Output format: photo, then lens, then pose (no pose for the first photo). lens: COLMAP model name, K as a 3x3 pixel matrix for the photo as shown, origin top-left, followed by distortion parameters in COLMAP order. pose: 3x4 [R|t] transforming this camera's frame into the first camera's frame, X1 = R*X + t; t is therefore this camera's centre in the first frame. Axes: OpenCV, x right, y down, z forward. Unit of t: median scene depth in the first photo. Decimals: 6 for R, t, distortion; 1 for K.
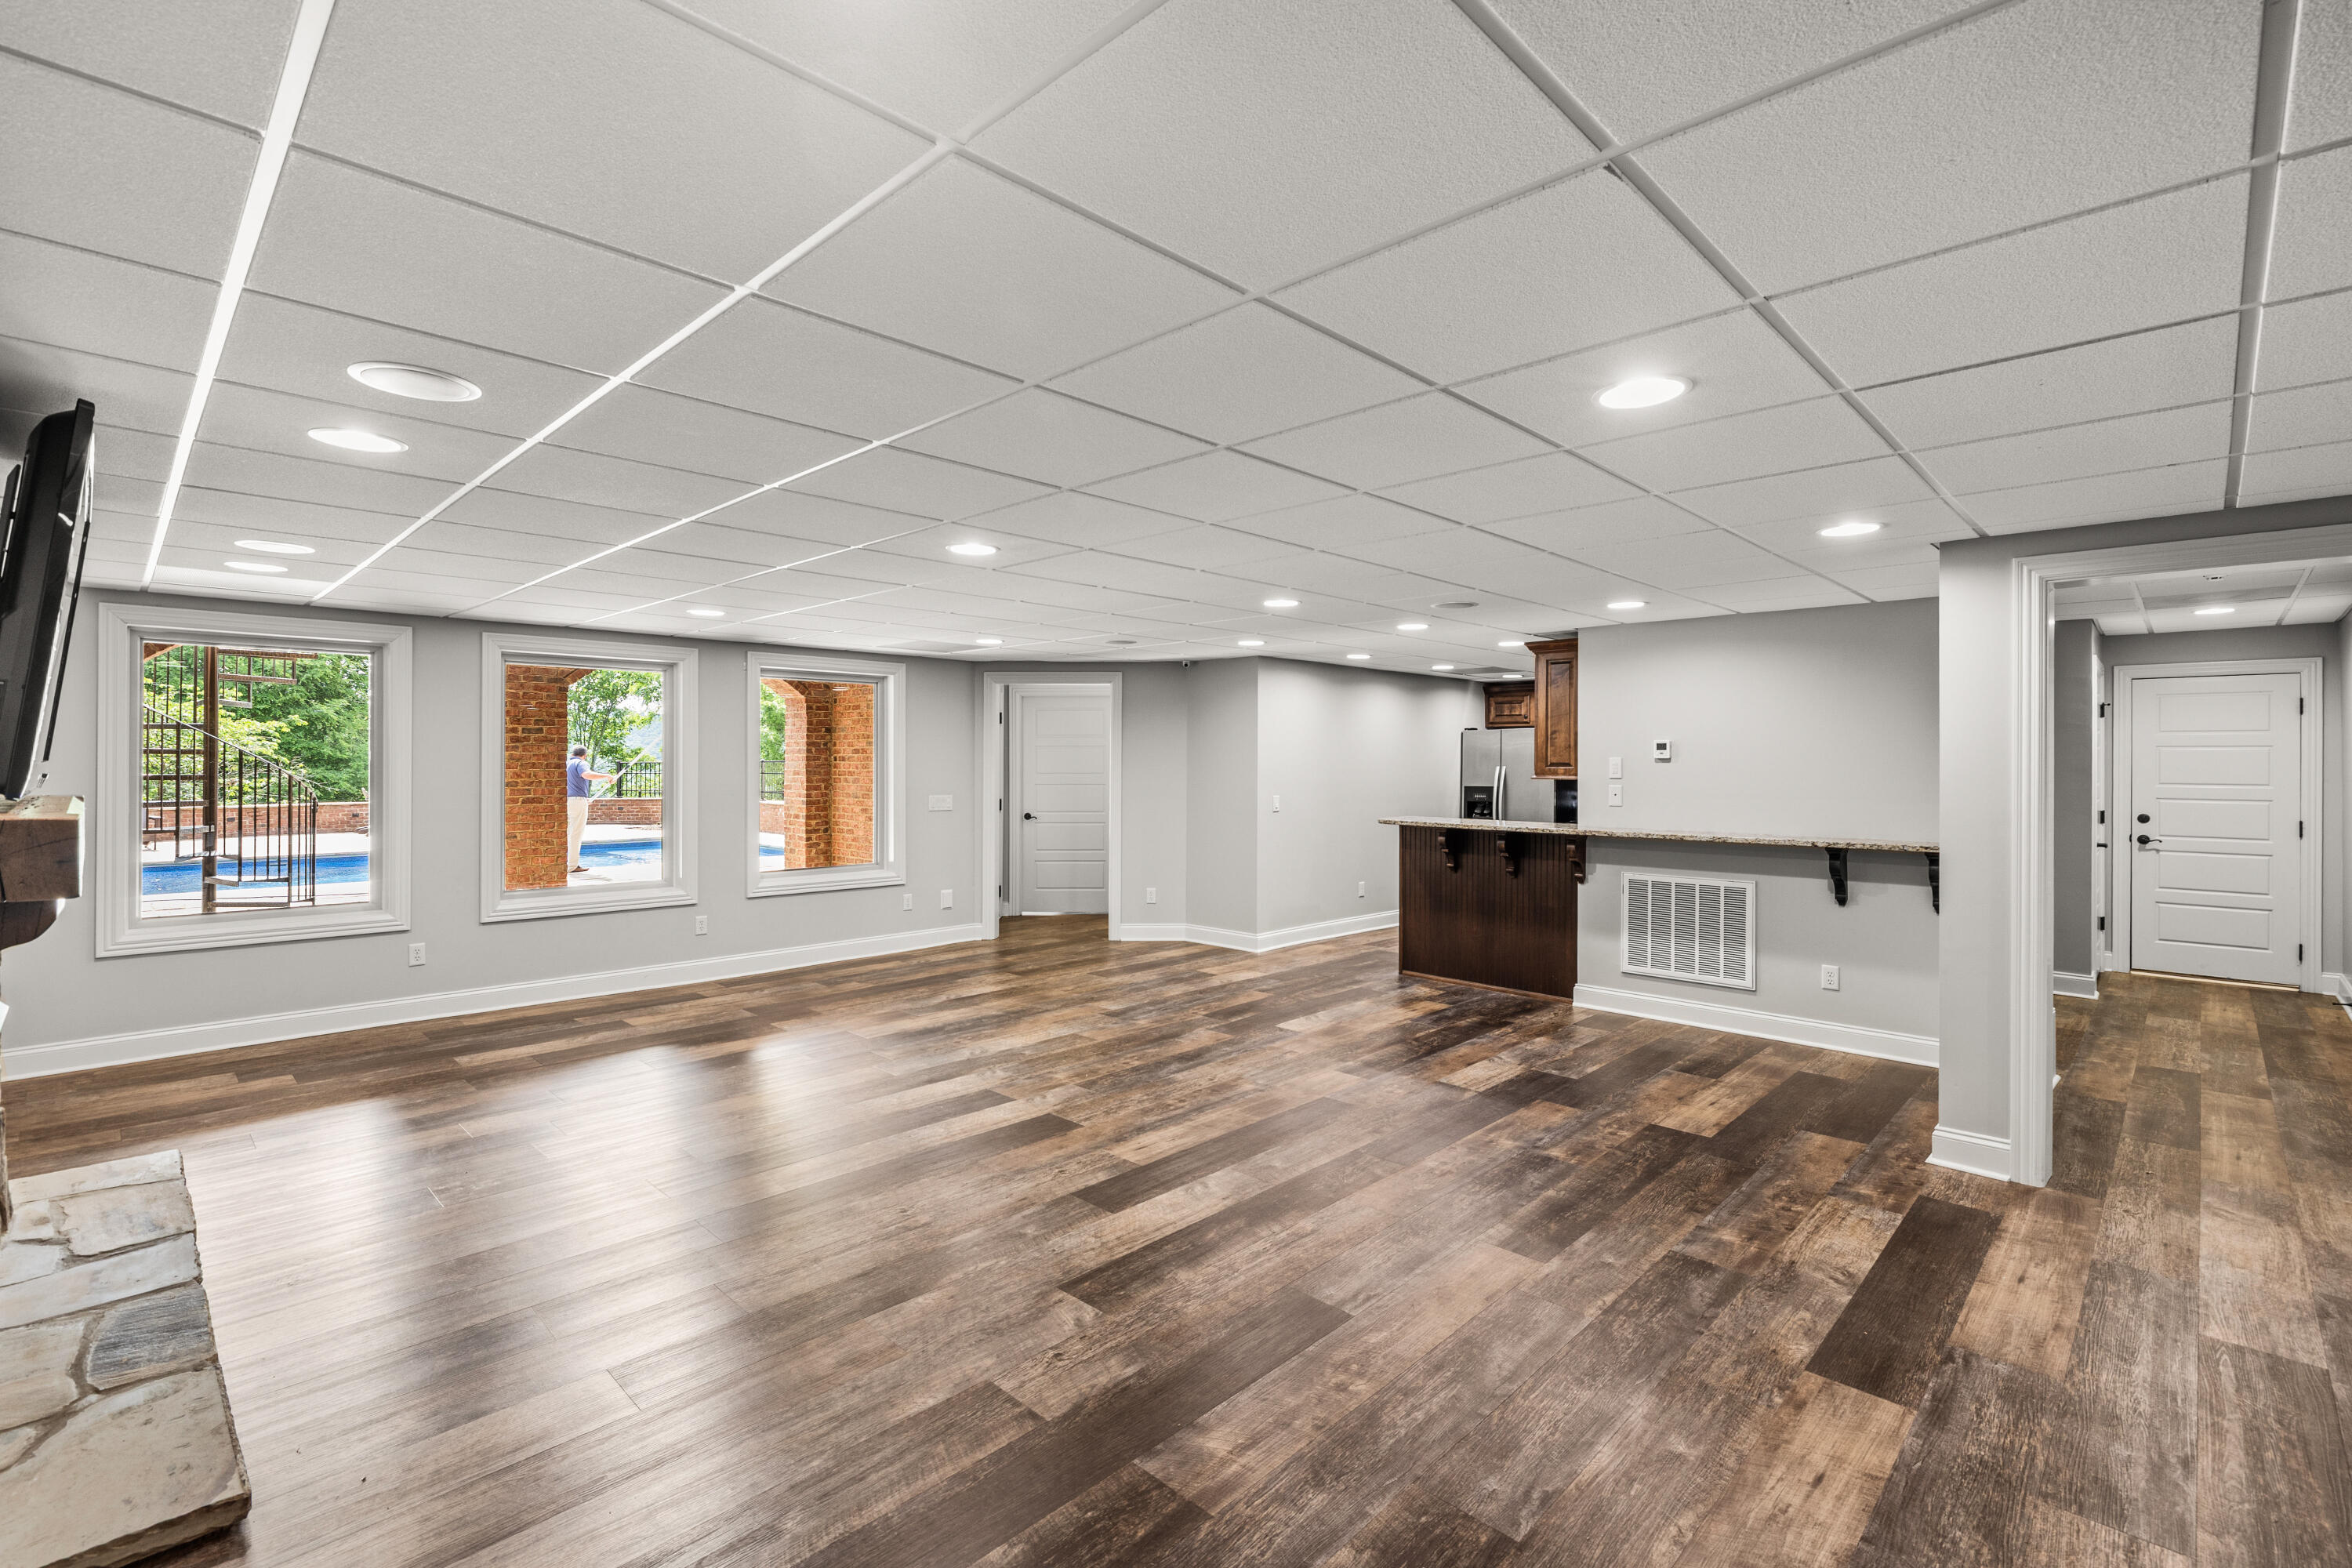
lens RADIAL K [[1064.4, 0, 1161.5], [0, 1064.4, 770.4], [0, 0, 1]] dist [-0.008873, 0.001507]
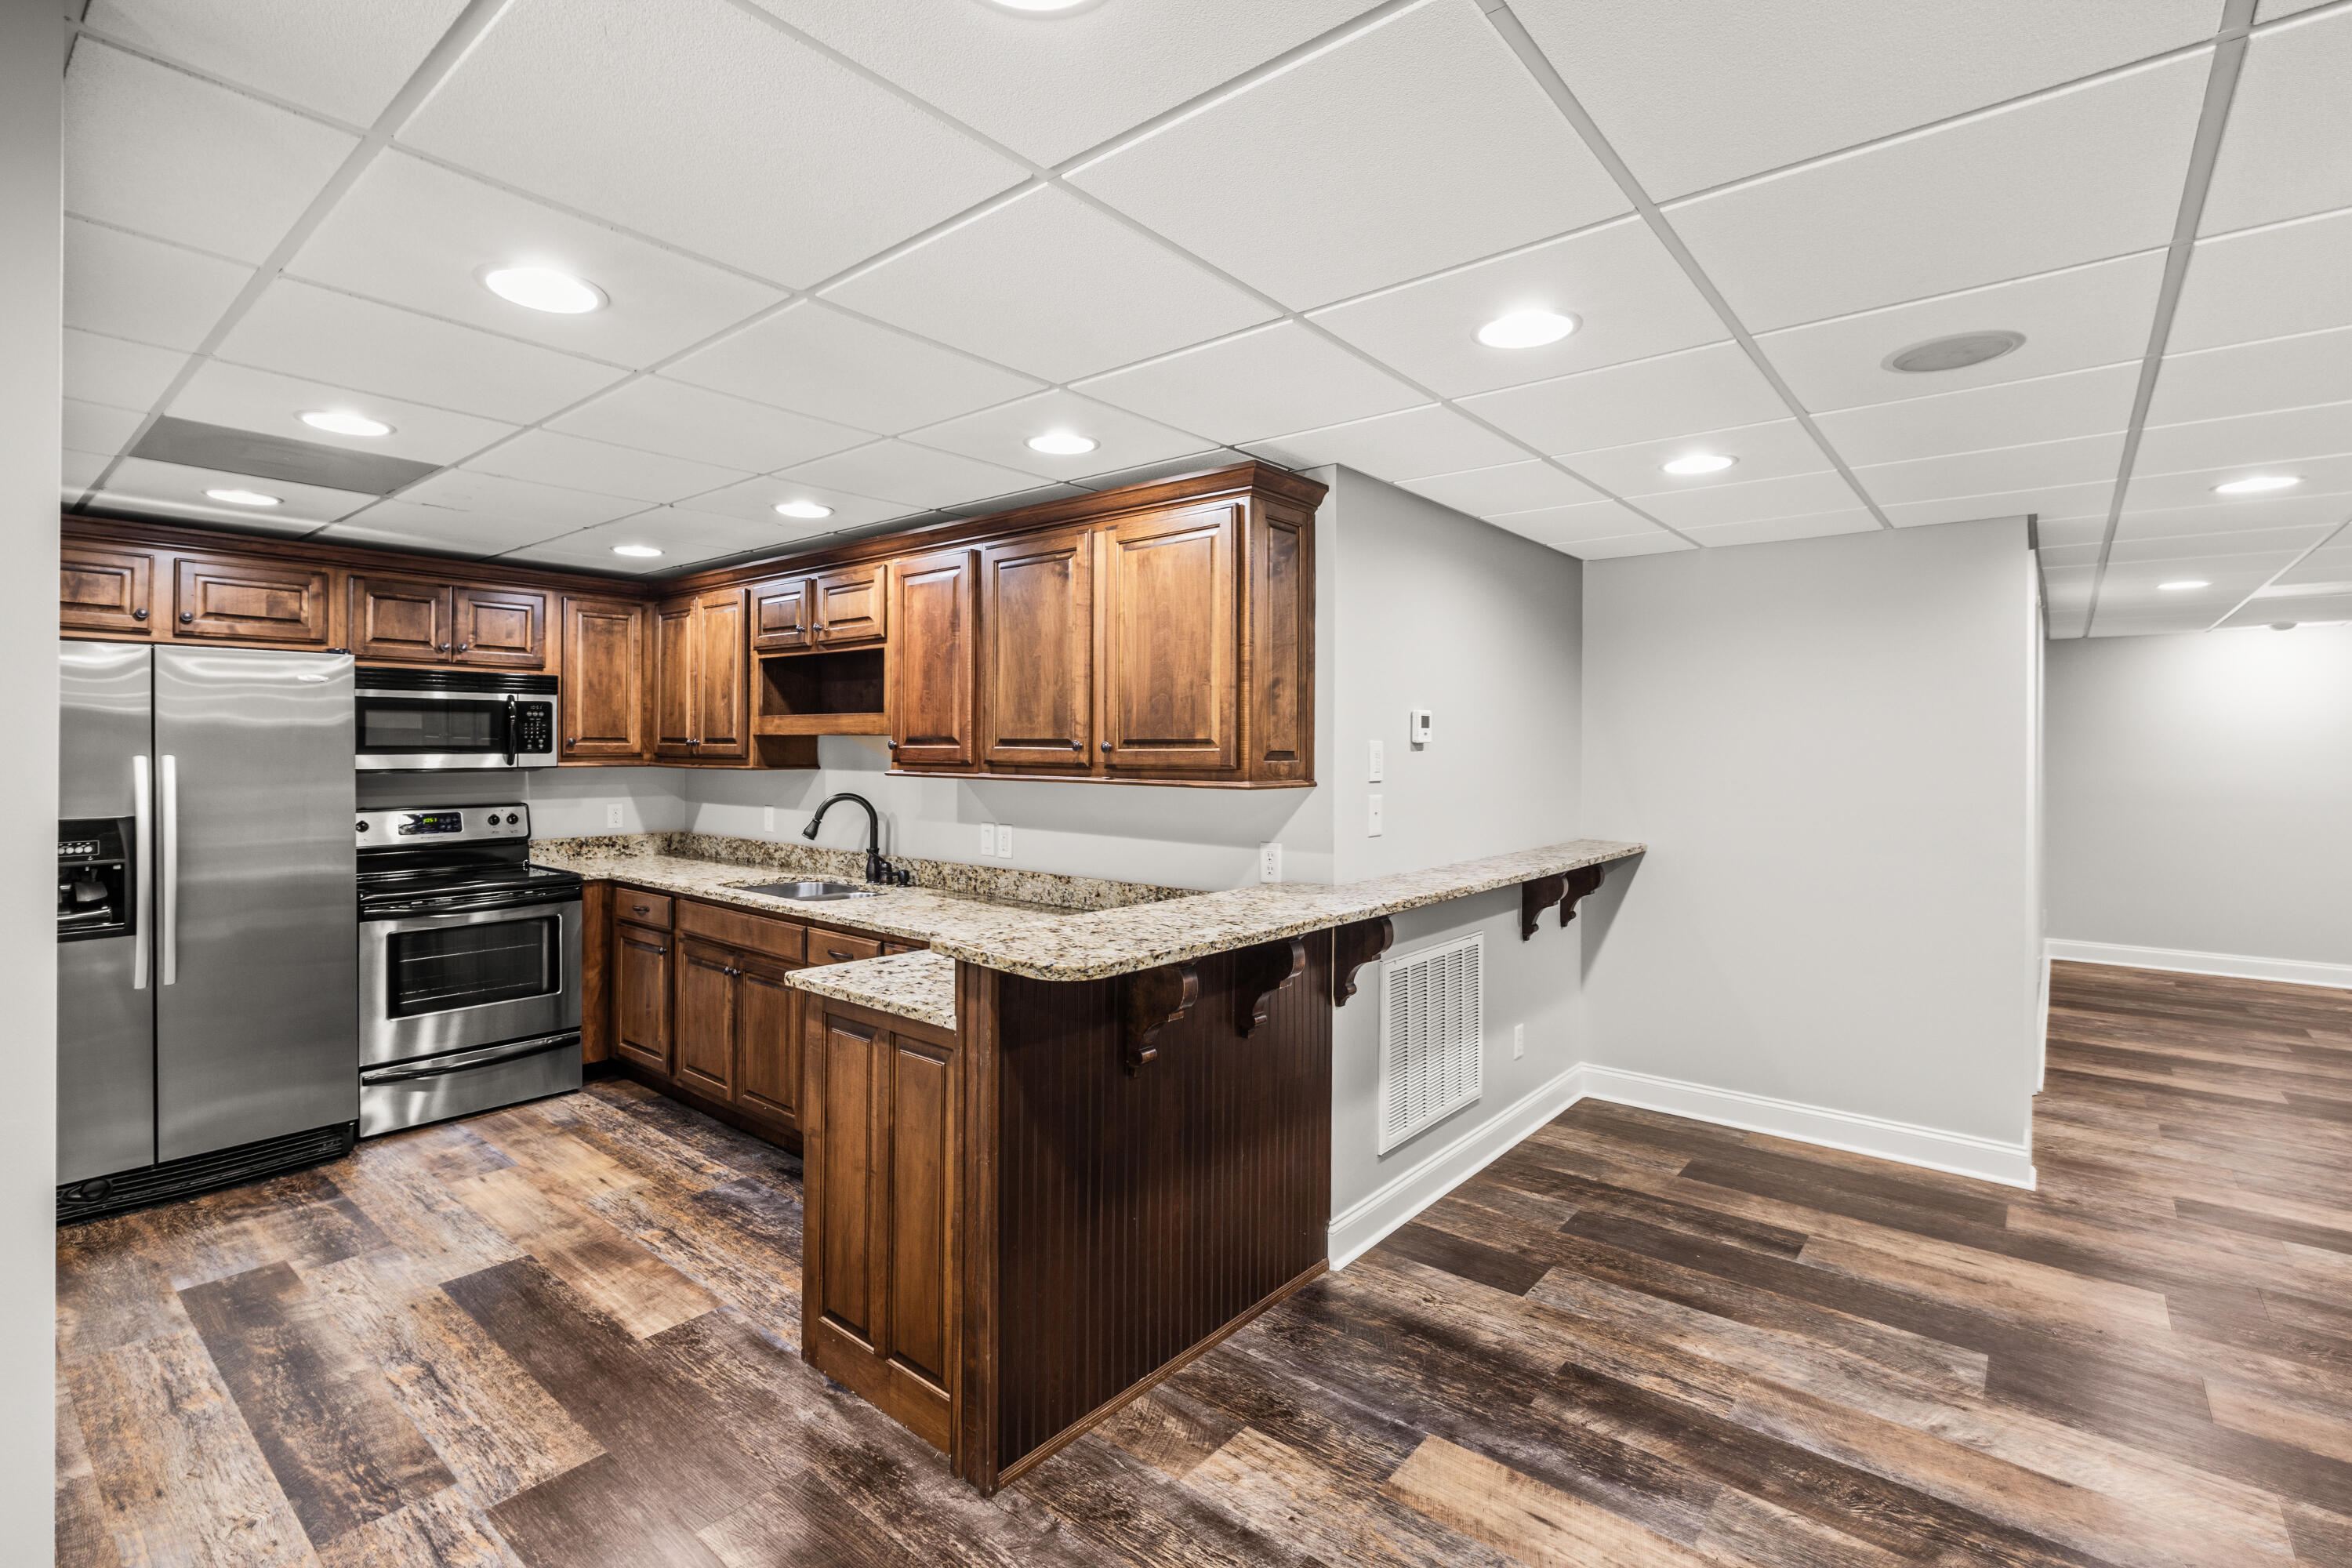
lens RADIAL K [[1064.4, 0, 1165.1], [0, 1064.4, 737.3], [0, 0, 1]] dist [-0.008873, 0.001507]
pose [[-0.097520, 0.001824, 0.995232, -0.083521], [0.007125, 0.999974, -0.001134, -0.016505], [-0.995208, 0.006981, -0.097530, 1.365847]]
